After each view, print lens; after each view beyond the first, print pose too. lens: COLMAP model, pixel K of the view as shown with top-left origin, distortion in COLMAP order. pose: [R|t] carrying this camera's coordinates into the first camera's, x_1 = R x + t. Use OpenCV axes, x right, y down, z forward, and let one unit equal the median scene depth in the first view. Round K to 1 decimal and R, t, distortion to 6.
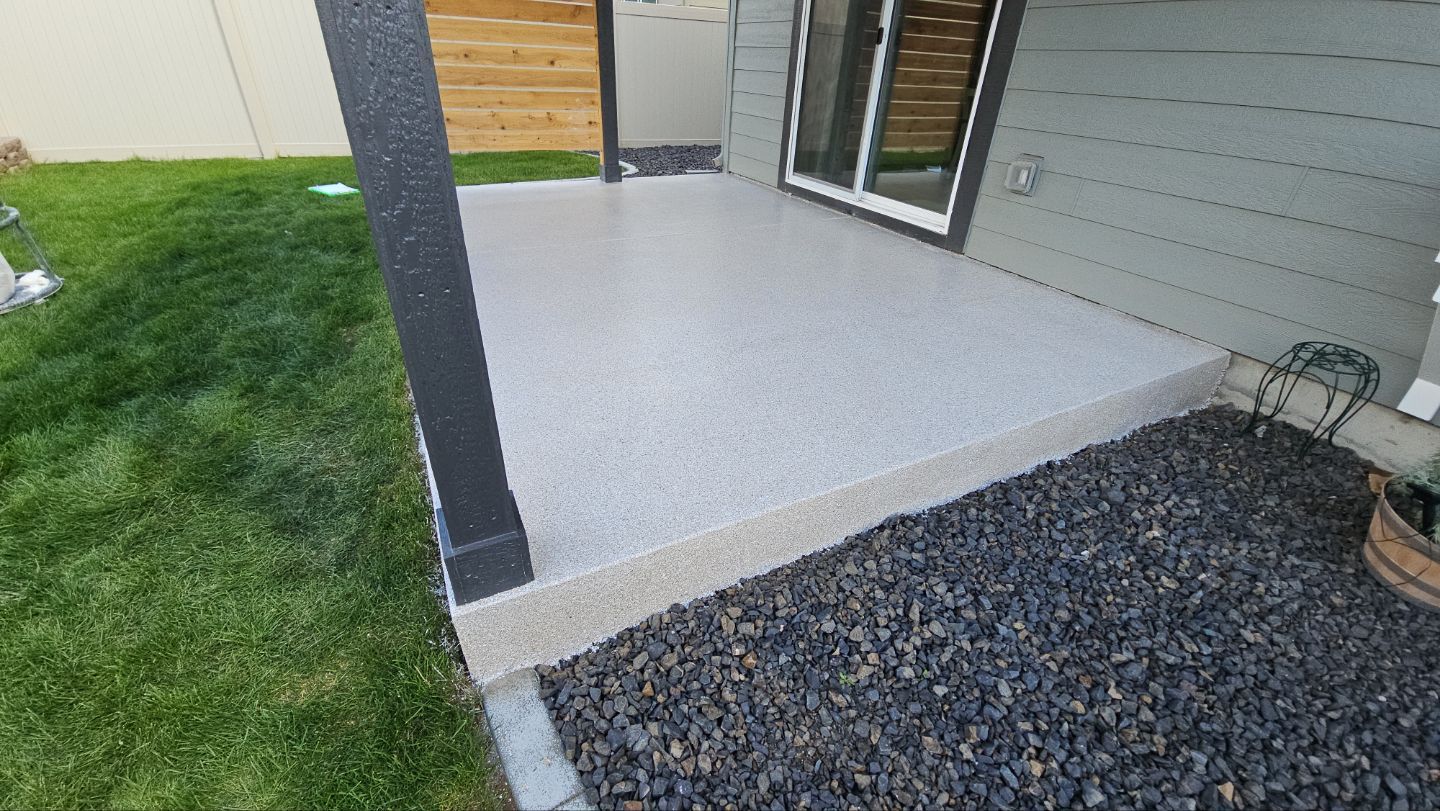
lens RADIAL K [[580.1, 0, 717.6], [0, 580.1, 405.5], [0, 0, 1]] dist [0.007994, -0.005754]
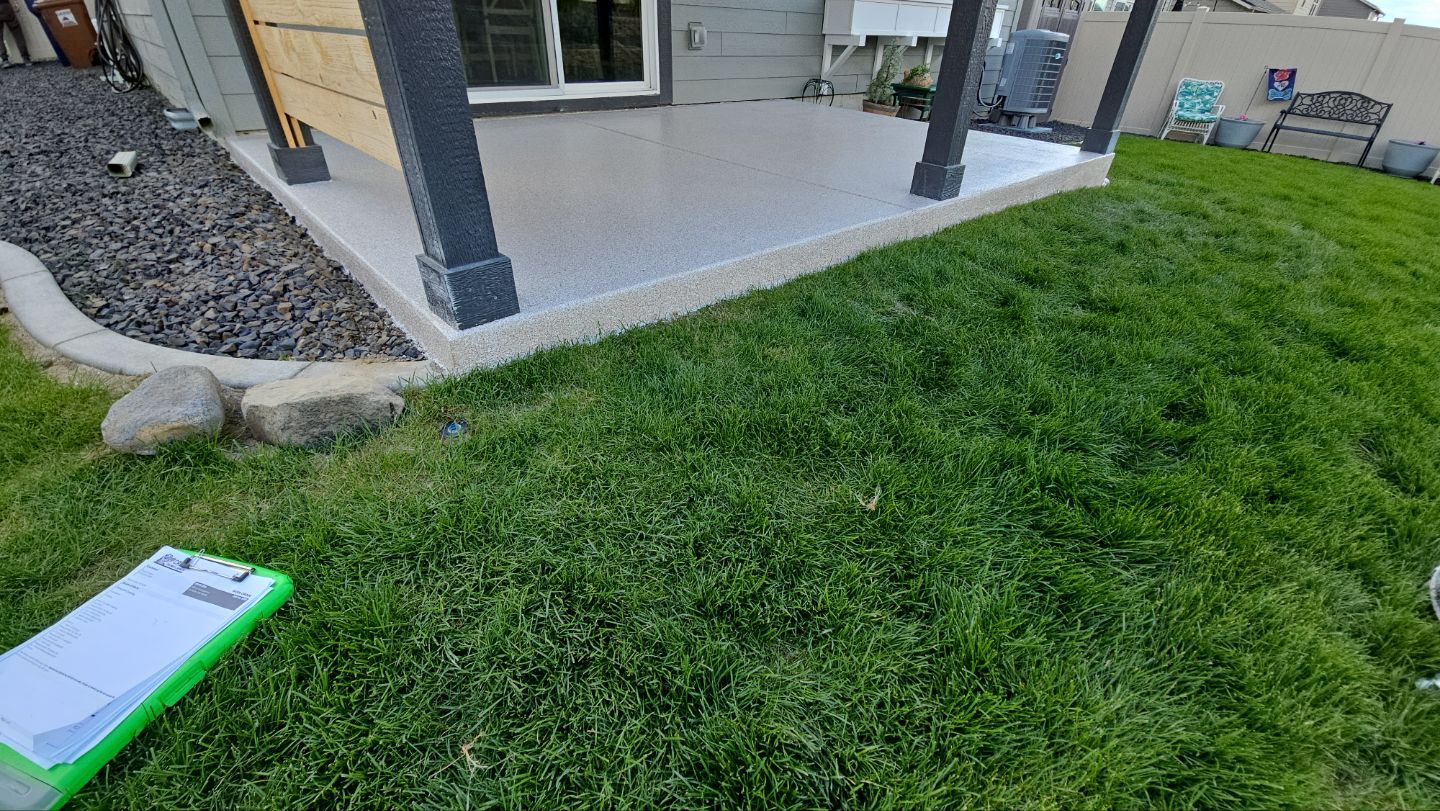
lens RADIAL K [[589.1, 0, 723.4], [0, 589.1, 400.1], [0, 0, 1]] dist [0.011260, -0.007245]
pose [[-0.276689, -0.559045, 0.781608, -1.069935], [0.449205, 0.643782, 0.619483, -0.595948], [-0.849505, 0.522506, 0.072999, 1.104612]]
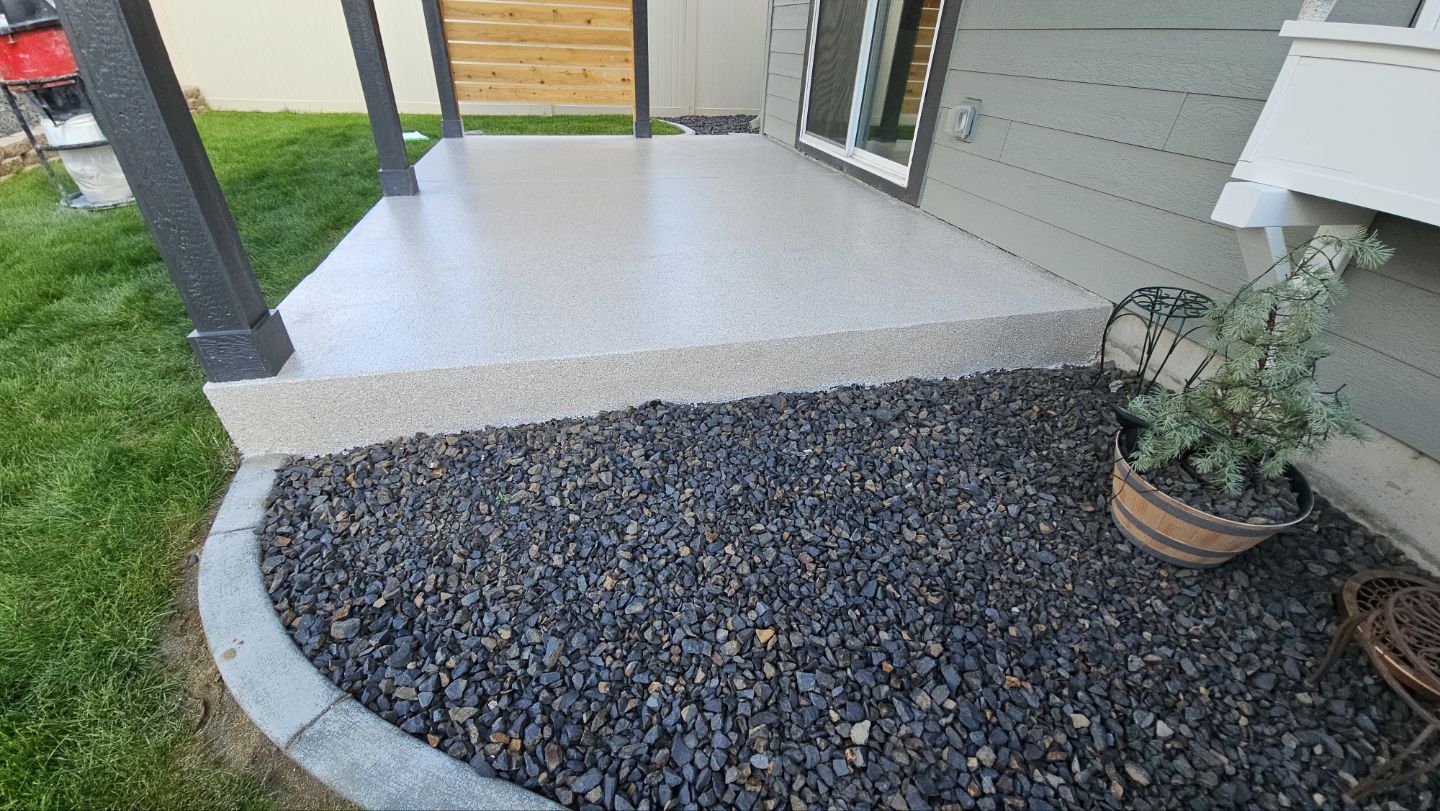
lens RADIAL K [[580.1, 0, 717.6], [0, 580.1, 405.5], [0, 0, 1]] dist [0.007994, -0.005754]
pose [[0.972883, 0.119227, -0.198202, 0.311355], [-0.115473, 0.992844, 0.030439, 0.073862], [0.200412, -0.006726, 0.979689, -0.020839]]
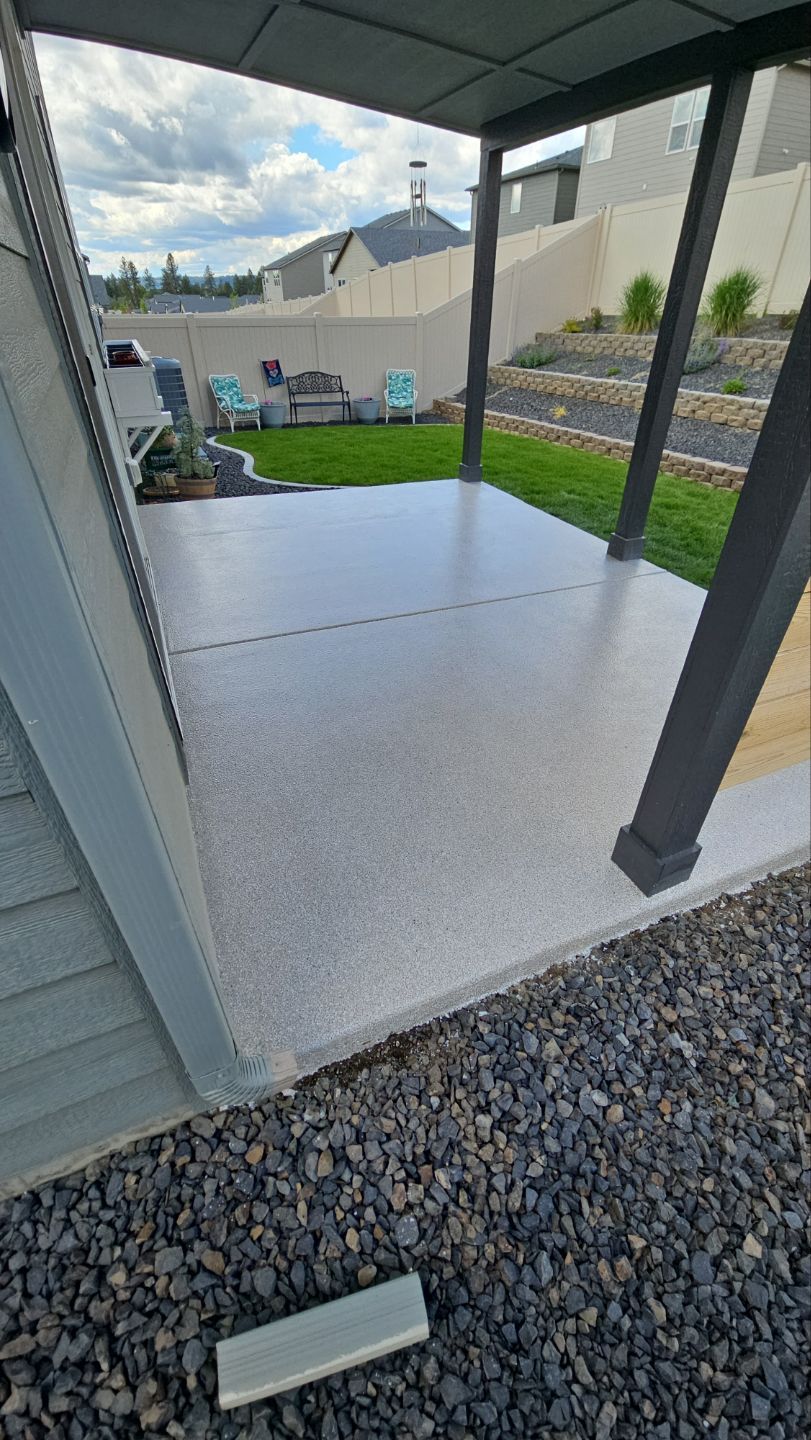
lens RADIAL K [[584.4, 0, 411.8], [0, 584.4, 718.2], [0, 0, 1]] dist [0.007342, -0.004568]
pose [[-0.997019, -0.075697, 0.014930, -0.064024], [-0.016211, 0.394706, 0.918665, -1.041035], [-0.075433, 0.915684, -0.394756, 1.523672]]
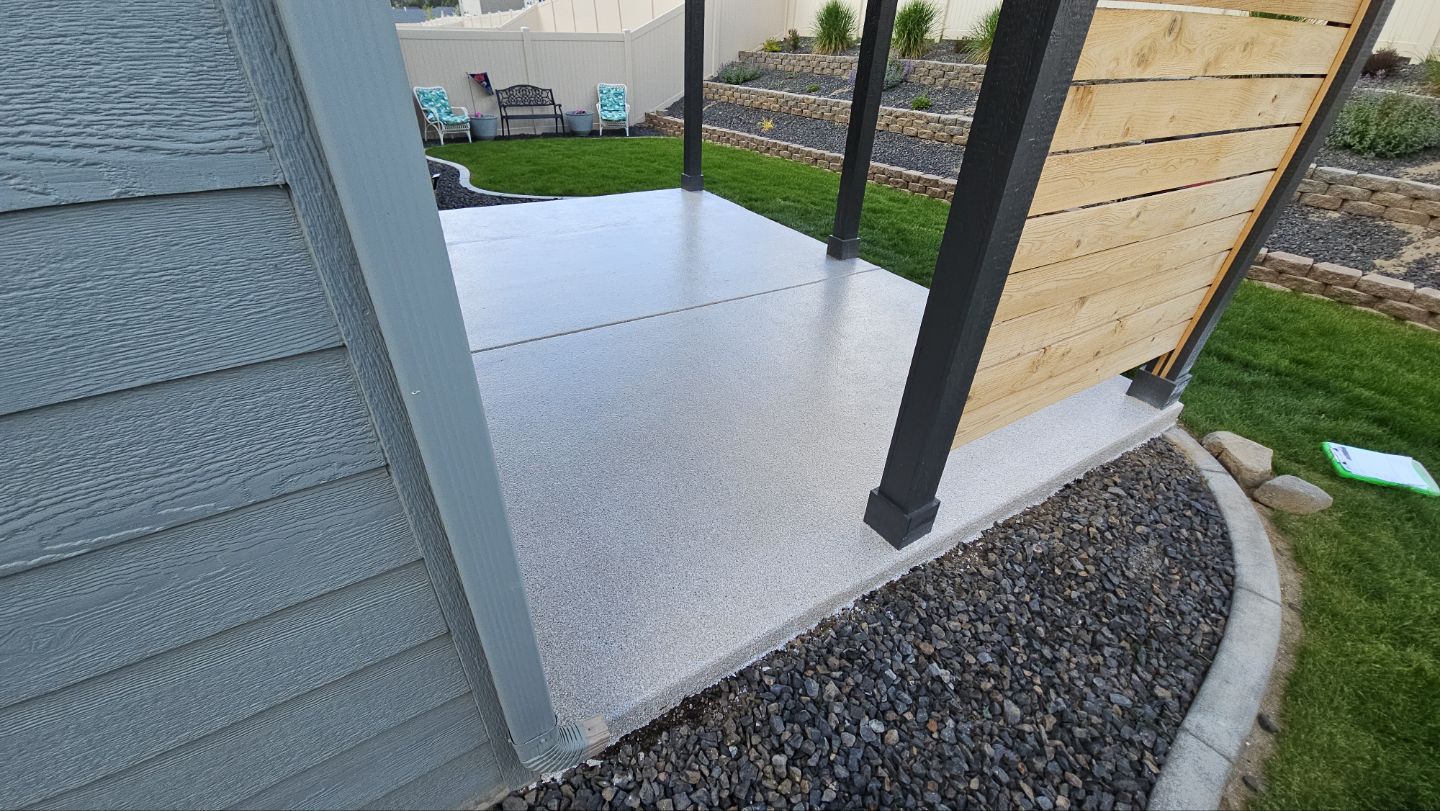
lens RADIAL K [[580.1, 0, 717.6], [0, 580.1, 405.5], [0, 0, 1]] dist [0.007994, -0.005754]
pose [[-0.992763, -0.011592, -0.119529, -0.033141], [-0.112959, 0.428005, 0.896689, -1.061594], [0.040764, 0.903702, -0.426217, 1.551526]]
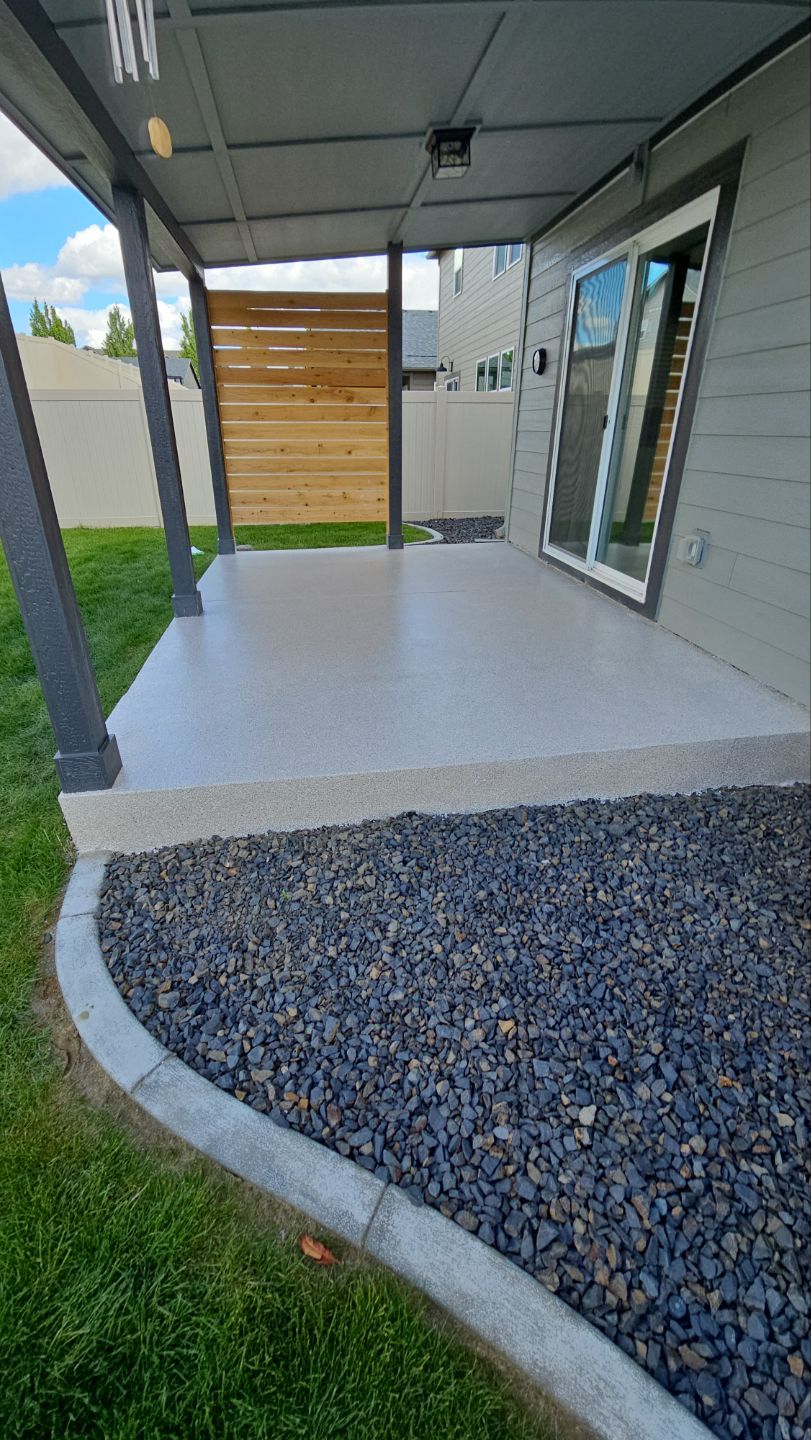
lens RADIAL K [[604.0, 0, 397.4], [0, 604.0, 718.6], [0, 0, 1]] dist [0.009996, -0.000233]
pose [[0.944433, 0.102634, -0.312269, 0.325079], [-0.131166, 0.988763, -0.071721, 0.043583], [0.301399, 0.108695, 0.947282, -0.128036]]
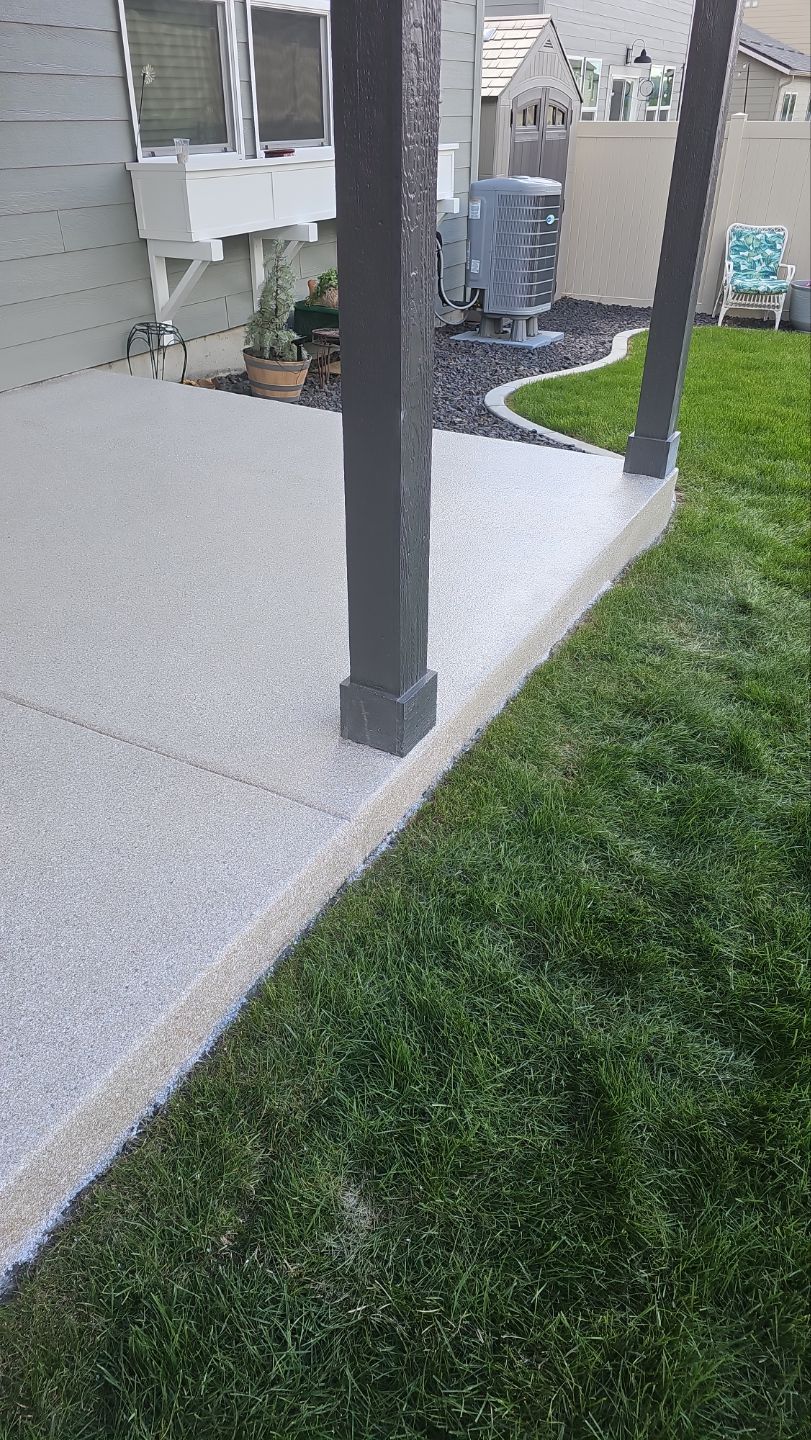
lens RADIAL K [[957.5, 0, 389.8], [0, 957.5, 739.1], [0, 0, 1]] dist [0.043468, -0.033559]
pose [[-0.567690, -0.486560, 0.664069, -0.809609], [0.397613, 0.544275, 0.738694, -0.612448], [-0.720855, 0.683392, -0.115517, 0.869707]]
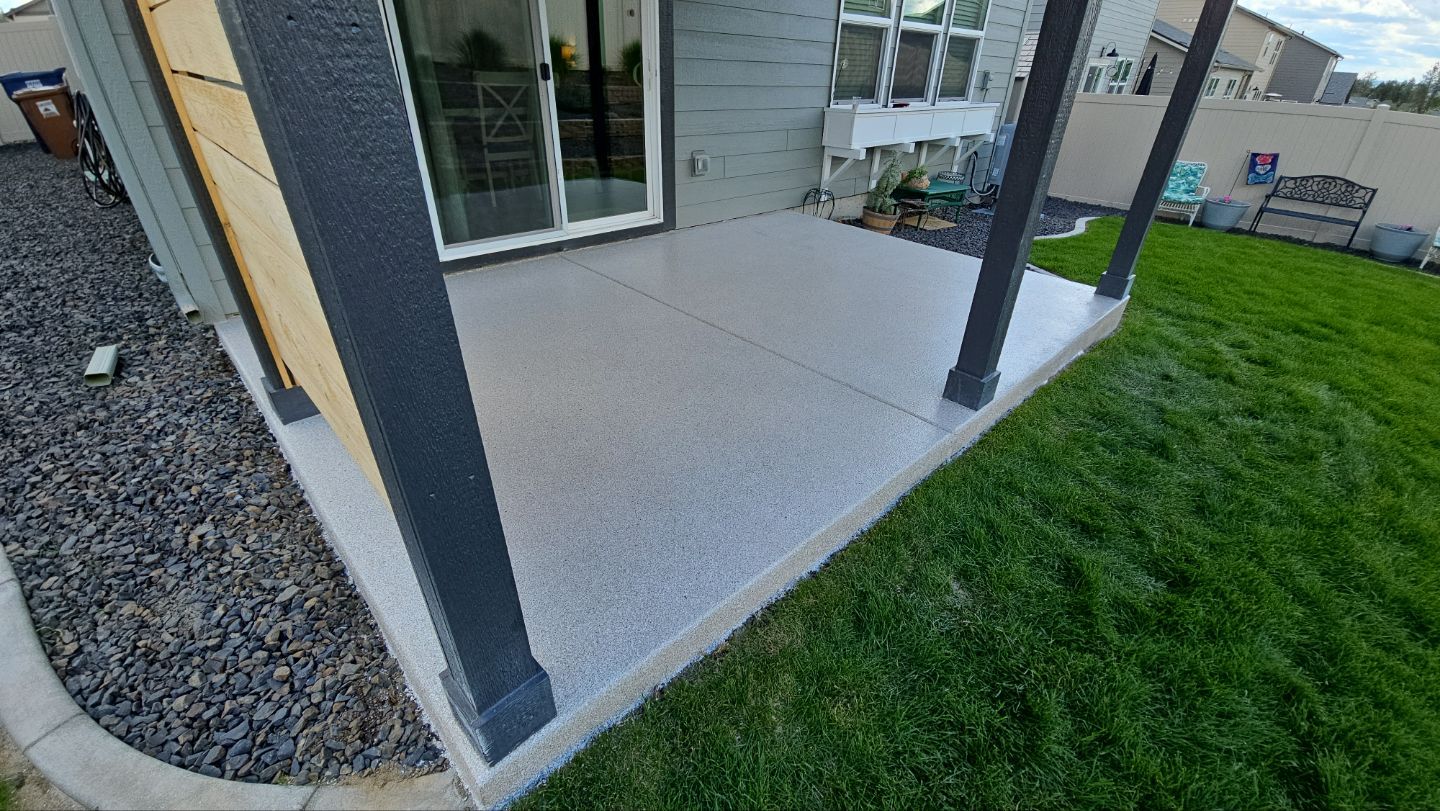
lens RADIAL K [[585.9, 0, 721.4], [0, 585.9, 404.1], [0, 0, 1]] dist [0.007375, -0.004766]
pose [[-0.299874, -0.521681, 0.798702, -0.895889], [0.447823, 0.662273, 0.600707, -0.734128], [-0.842336, 0.537814, 0.035022, 1.027499]]
